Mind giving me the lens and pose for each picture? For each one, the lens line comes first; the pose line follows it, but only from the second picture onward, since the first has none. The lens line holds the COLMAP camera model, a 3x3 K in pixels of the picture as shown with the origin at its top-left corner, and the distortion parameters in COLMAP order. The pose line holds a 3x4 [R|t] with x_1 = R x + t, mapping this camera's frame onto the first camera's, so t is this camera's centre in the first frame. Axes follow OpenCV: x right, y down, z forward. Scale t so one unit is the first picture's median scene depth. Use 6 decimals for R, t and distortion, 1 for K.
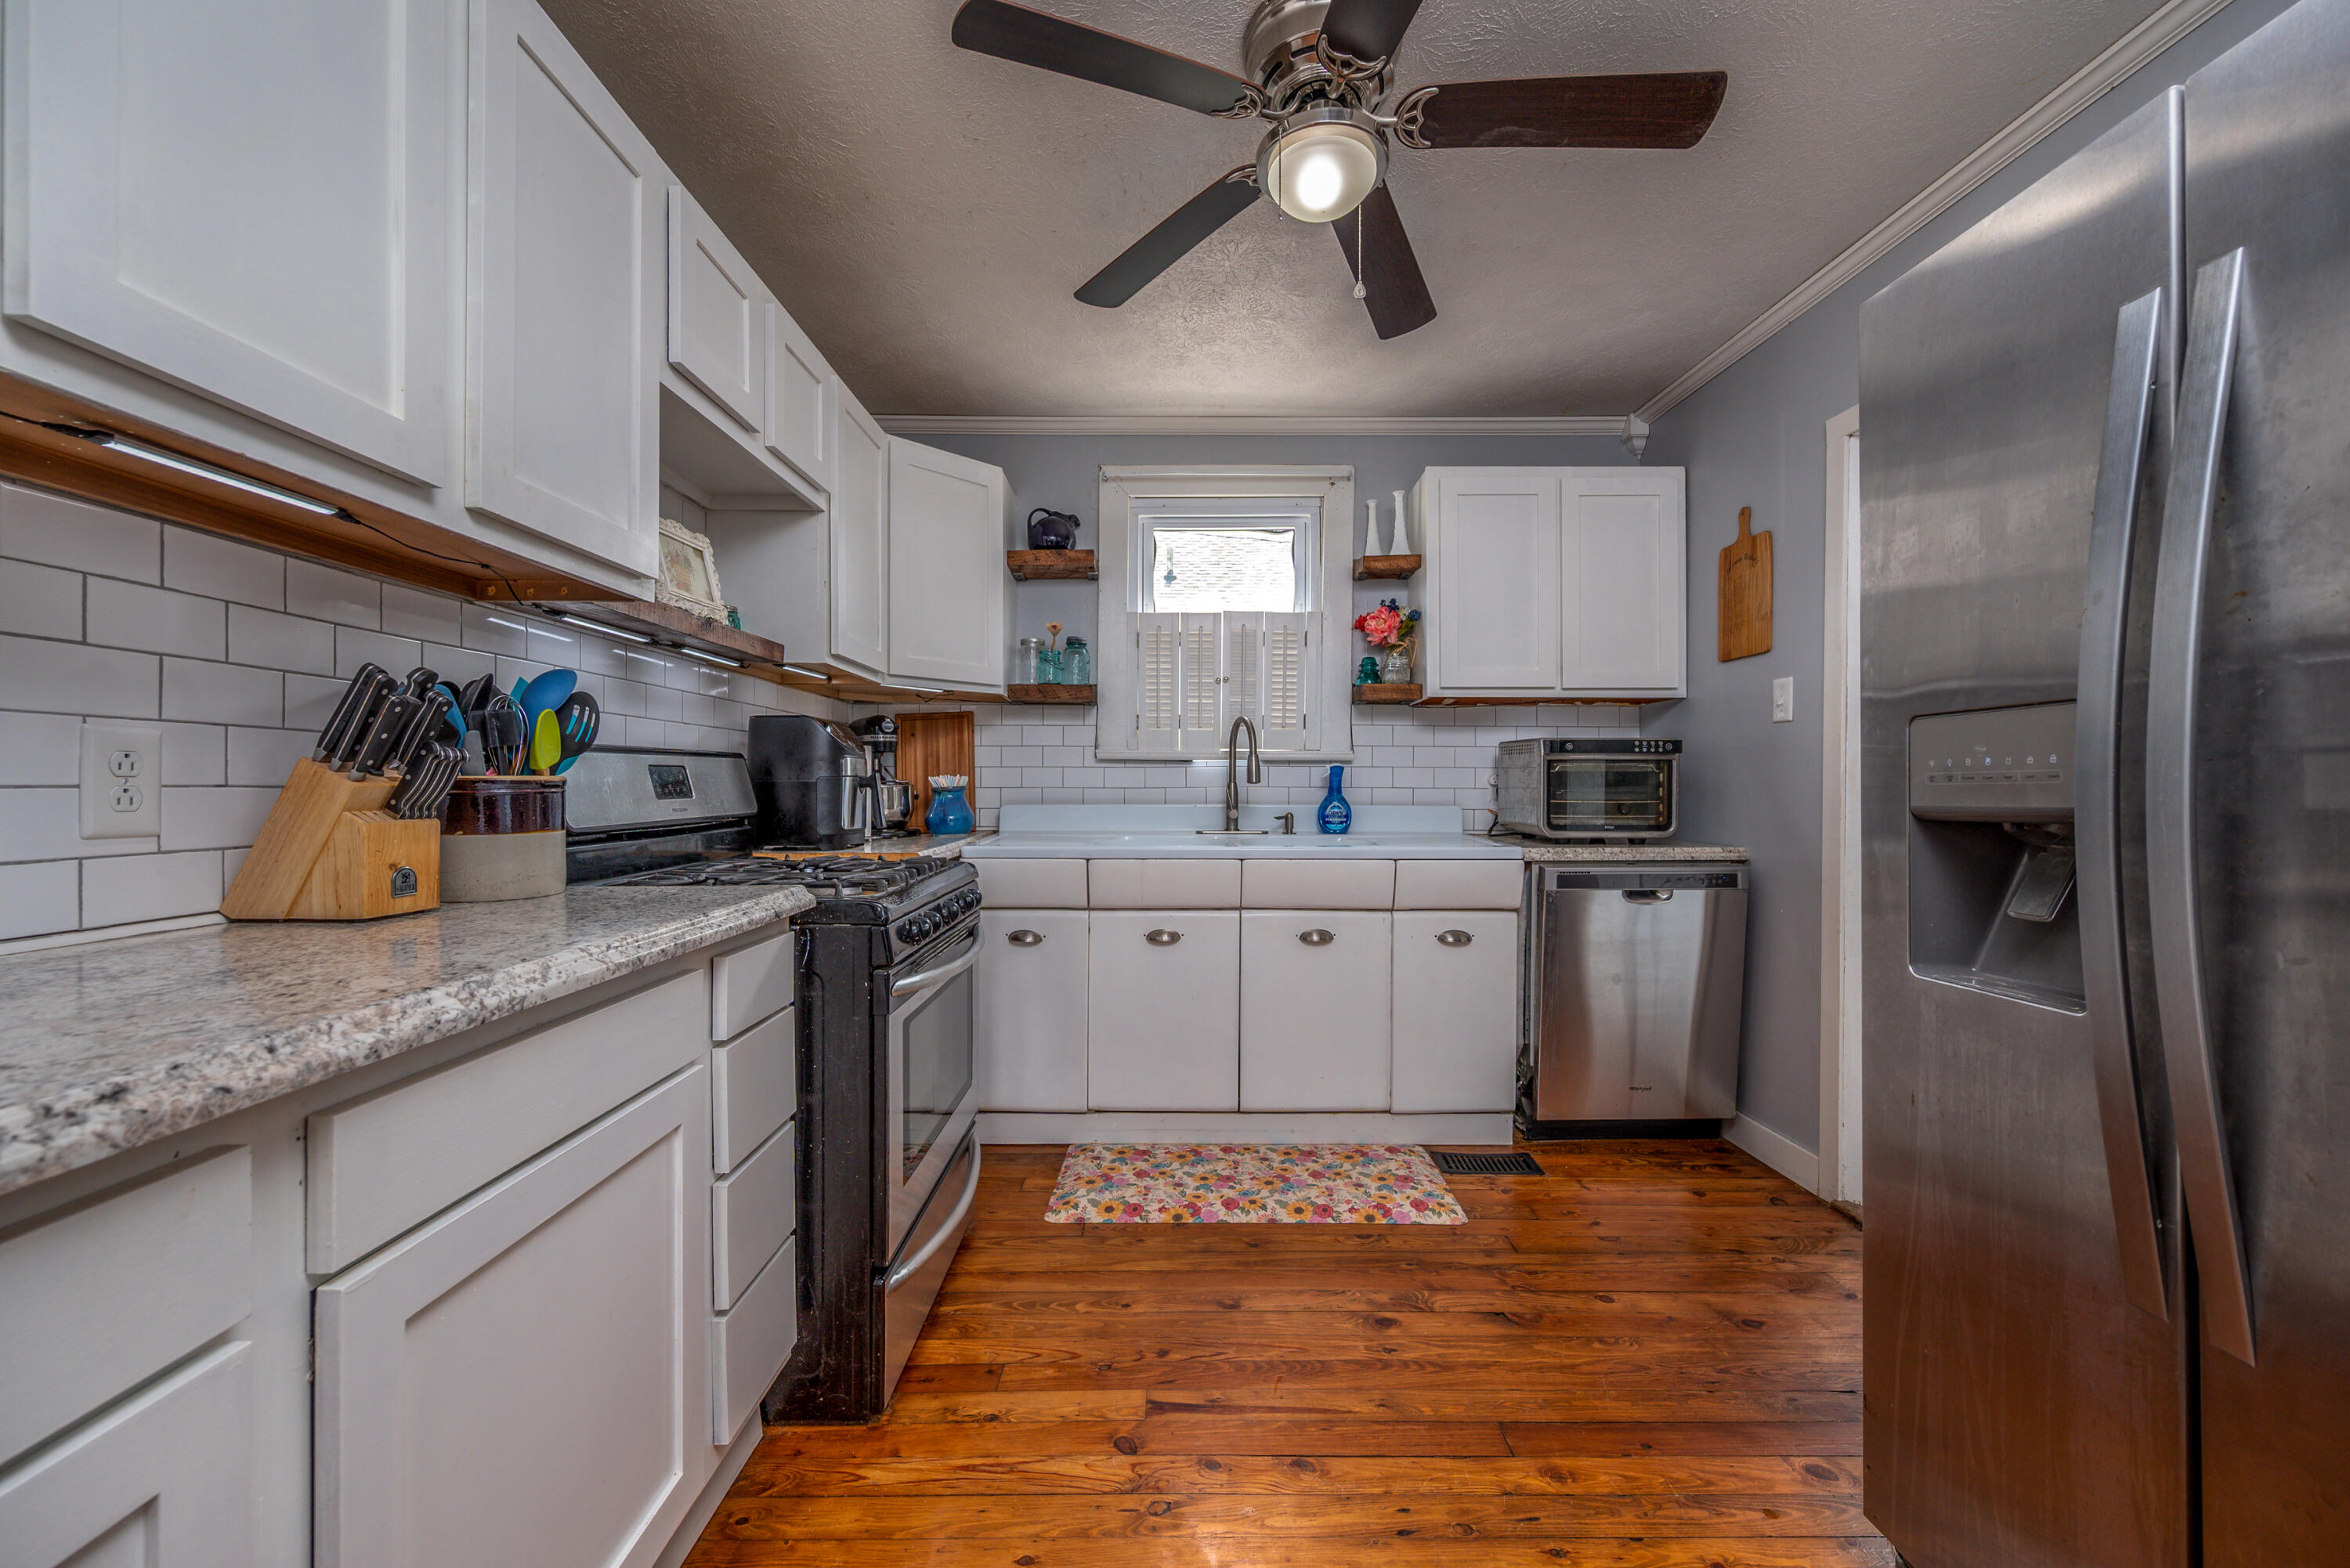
lens RADIAL K [[923.6, 0, 1180.8], [0, 923.6, 793.7], [0, 0, 1]] dist [-0.003685, -0.000062]
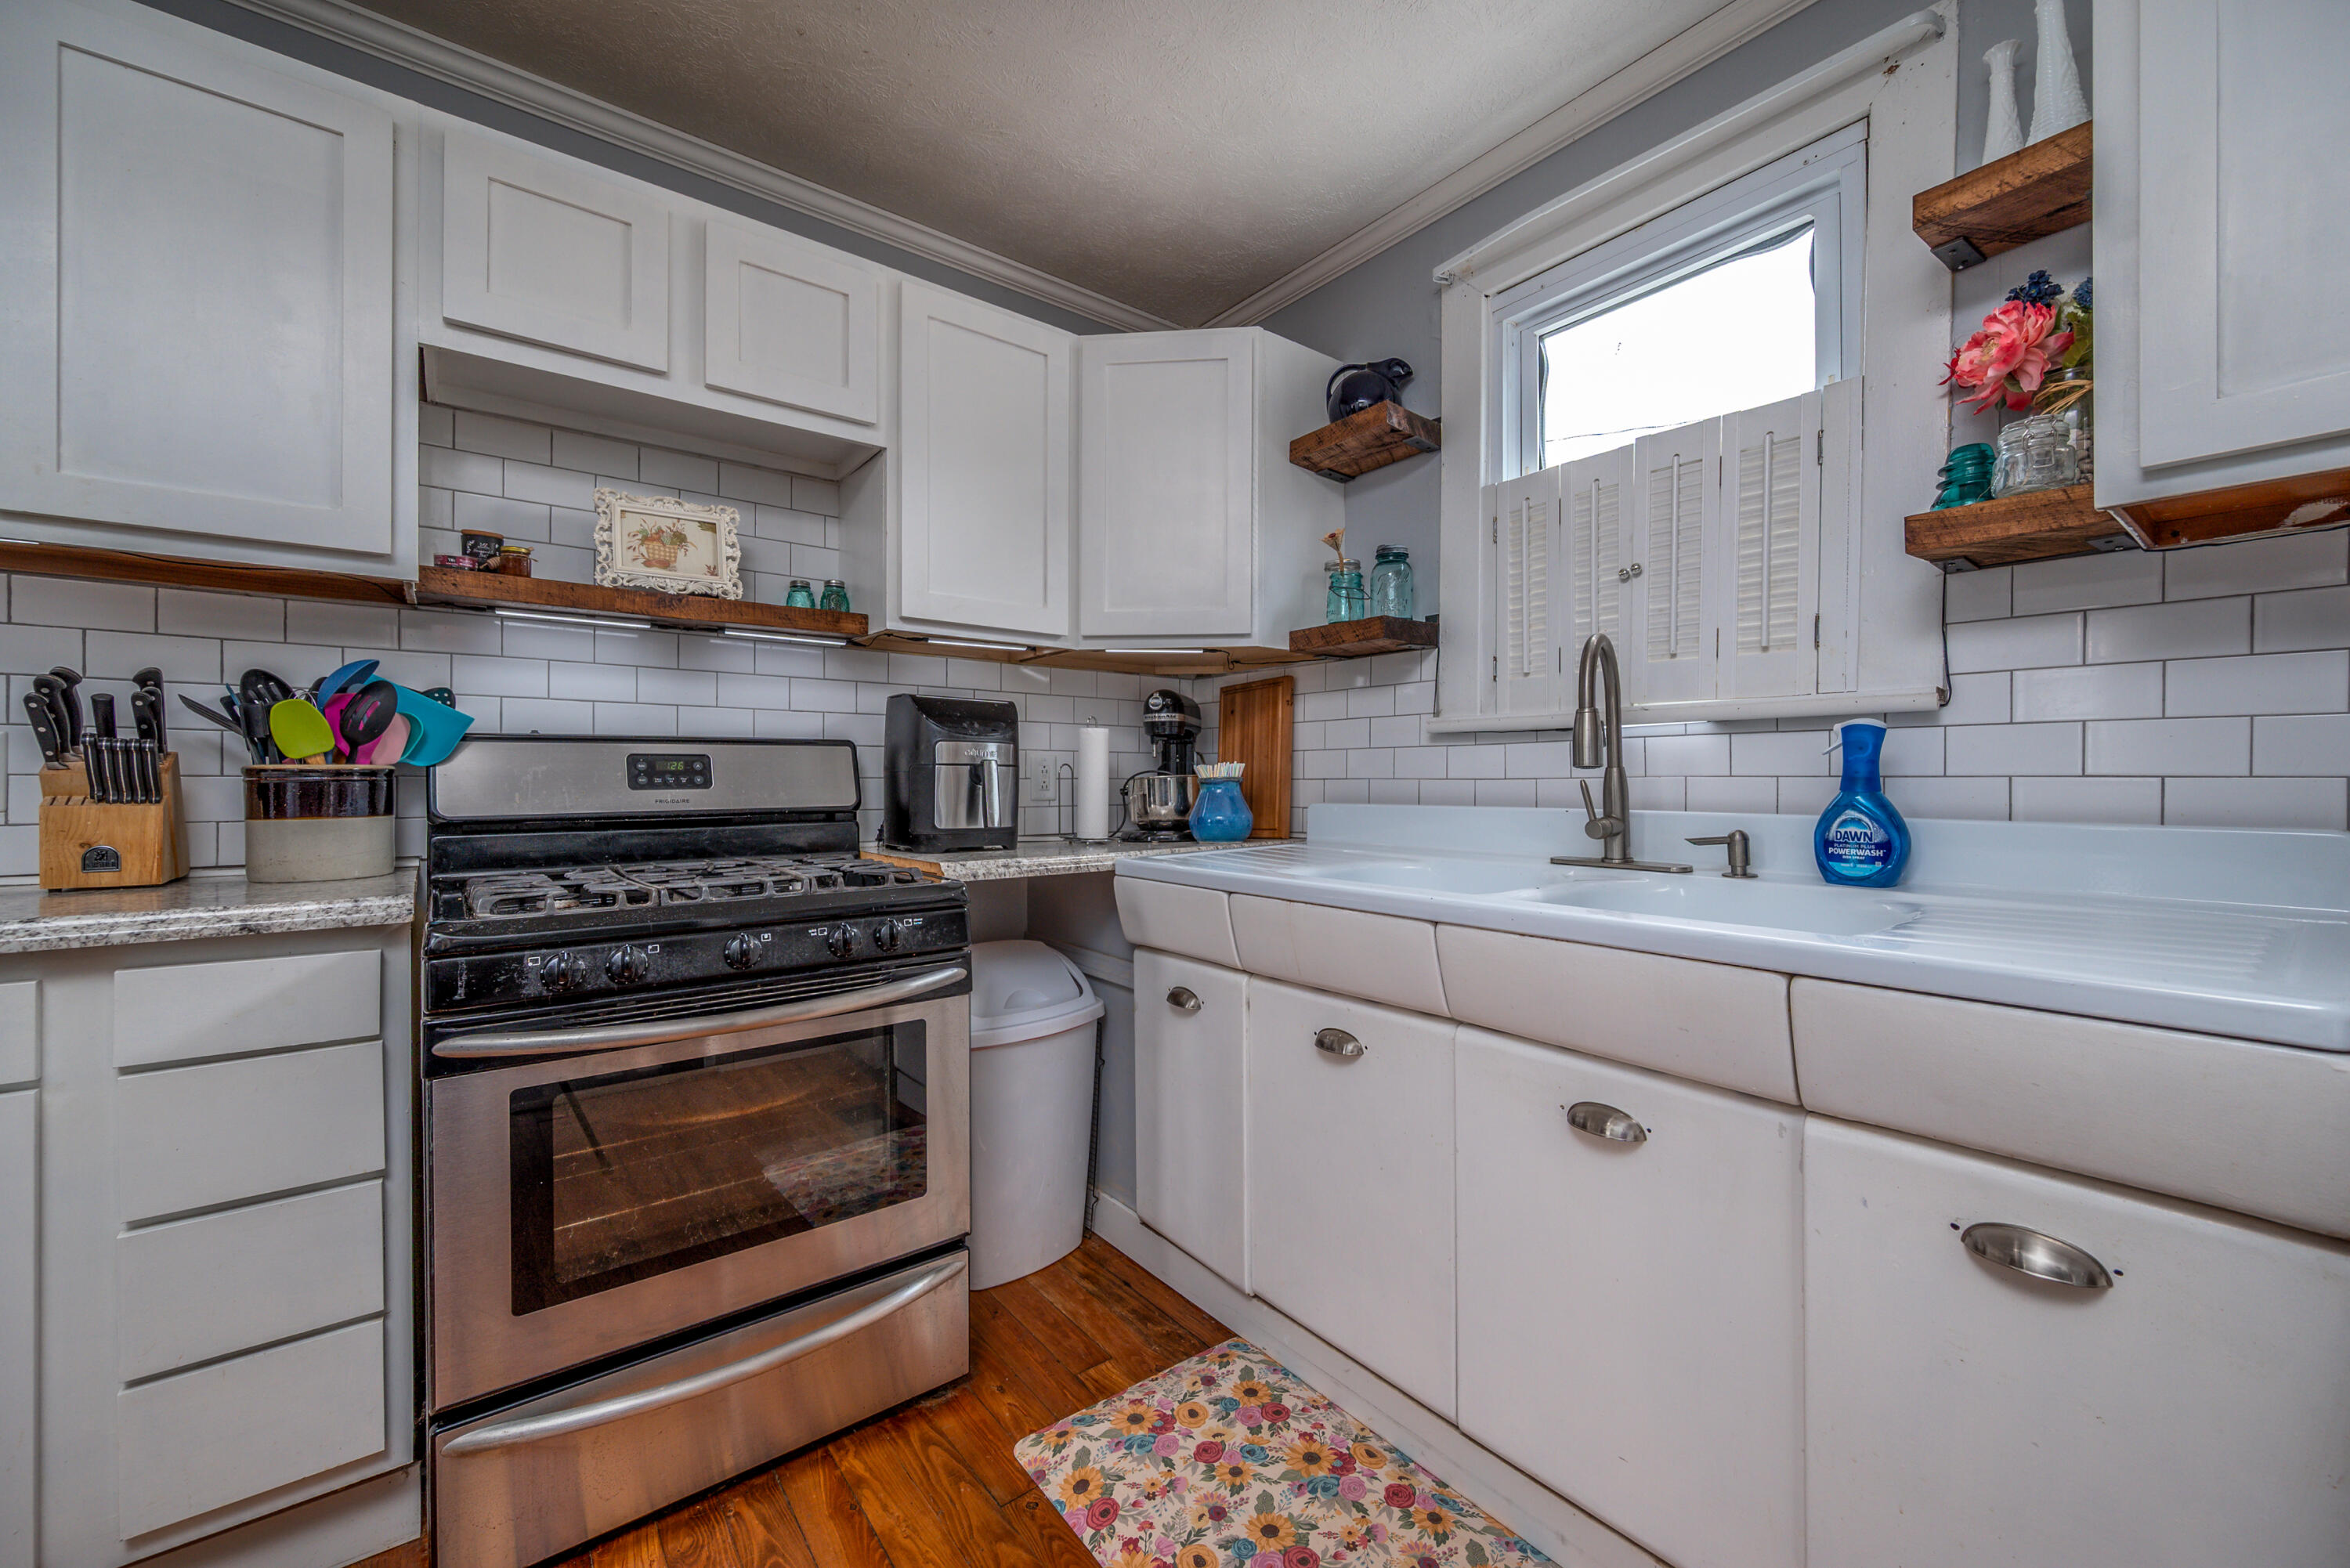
lens RADIAL K [[923.6, 0, 1176.6], [0, 923.6, 782.2], [0, 0, 1]] dist [-0.003685, -0.000062]
pose [[0.614258, 0.000593, -0.789105, 0.310351], [-0.005933, 0.999975, -0.003867, -0.000290], [0.789083, 0.007057, 0.614246, 0.494601]]
